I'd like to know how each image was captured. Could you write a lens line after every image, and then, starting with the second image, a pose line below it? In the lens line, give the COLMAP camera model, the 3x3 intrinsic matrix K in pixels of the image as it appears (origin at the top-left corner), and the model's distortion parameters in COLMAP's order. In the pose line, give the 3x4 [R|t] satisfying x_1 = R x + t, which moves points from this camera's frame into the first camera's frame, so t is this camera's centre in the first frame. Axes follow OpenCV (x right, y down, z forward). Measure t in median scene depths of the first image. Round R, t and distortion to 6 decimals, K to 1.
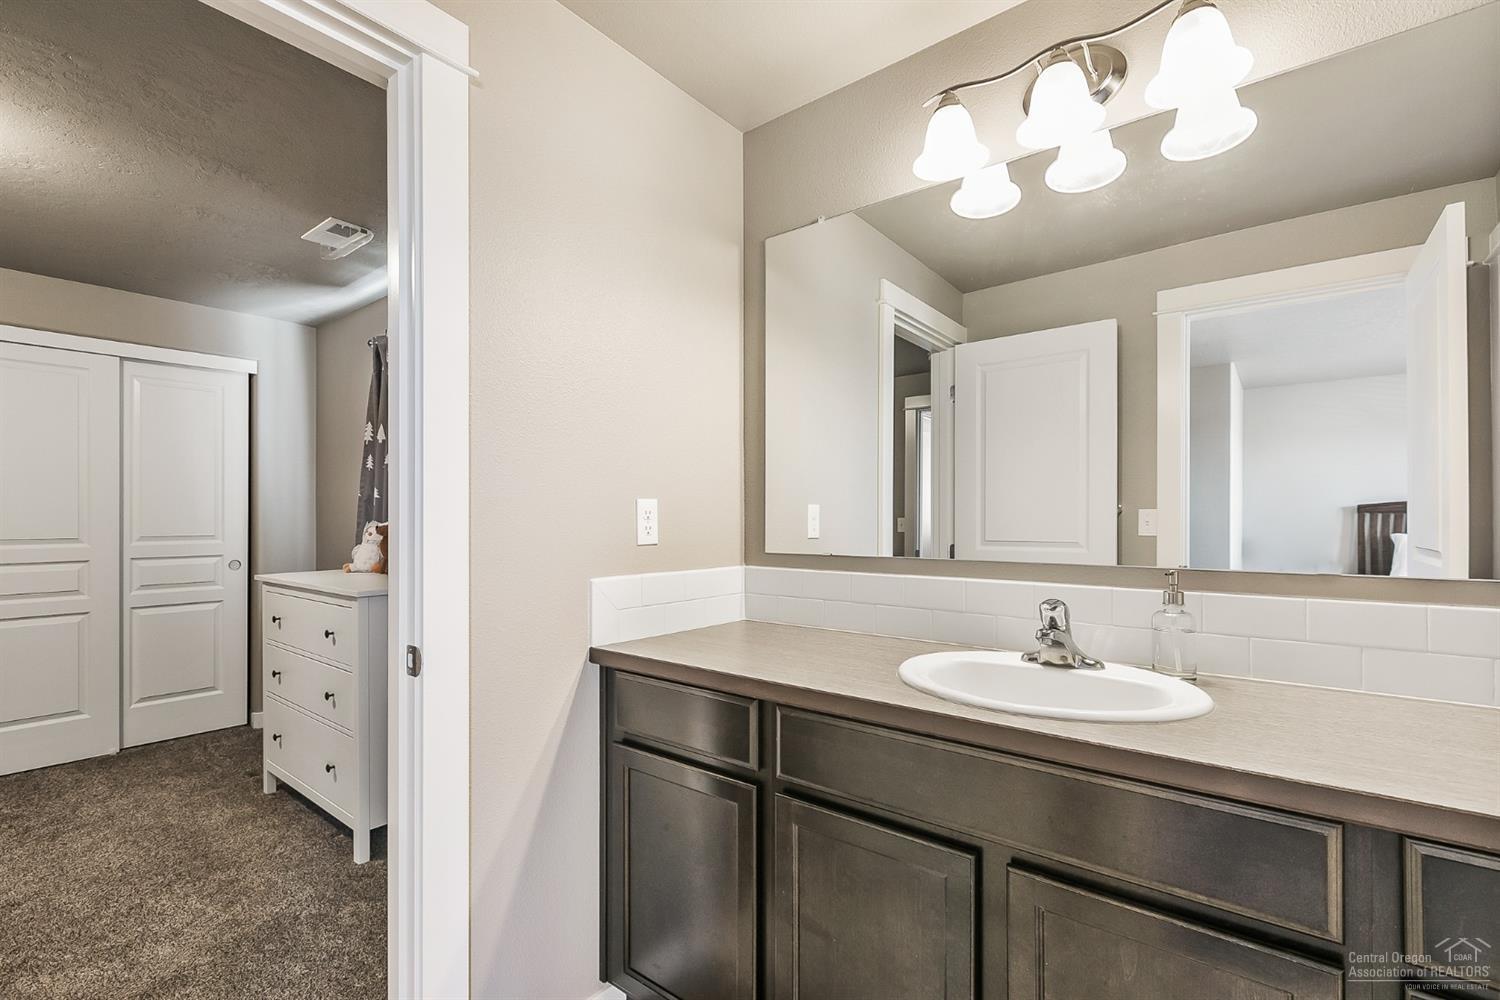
lens RADIAL K [[684.3, 0, 744.2], [0, 684.3, 515.0], [0, 0, 1]] dist [0.001555, 0.000457]
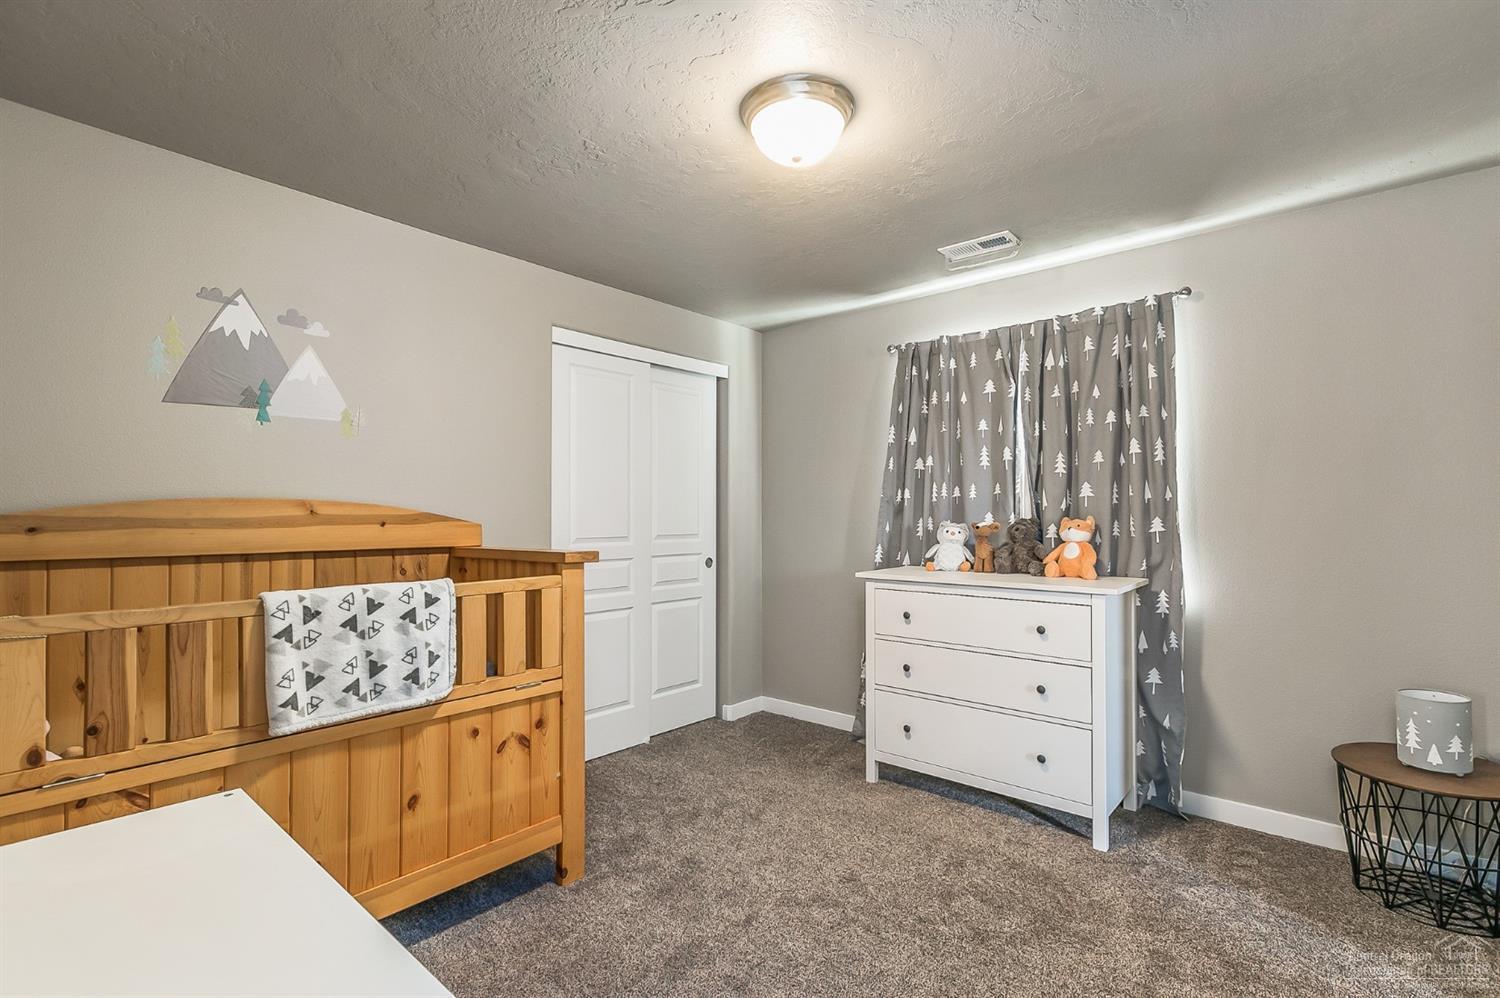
lens RADIAL K [[684.3, 0, 744.2], [0, 684.3, 514.0], [0, 0, 1]] dist [0.001555, 0.000457]
pose [[0.999396, 0.003741, -0.034561, -0.734516], [-0.003628, 0.999988, 0.003335, -0.004105], [0.034573, -0.003208, 0.999397, -0.038785]]
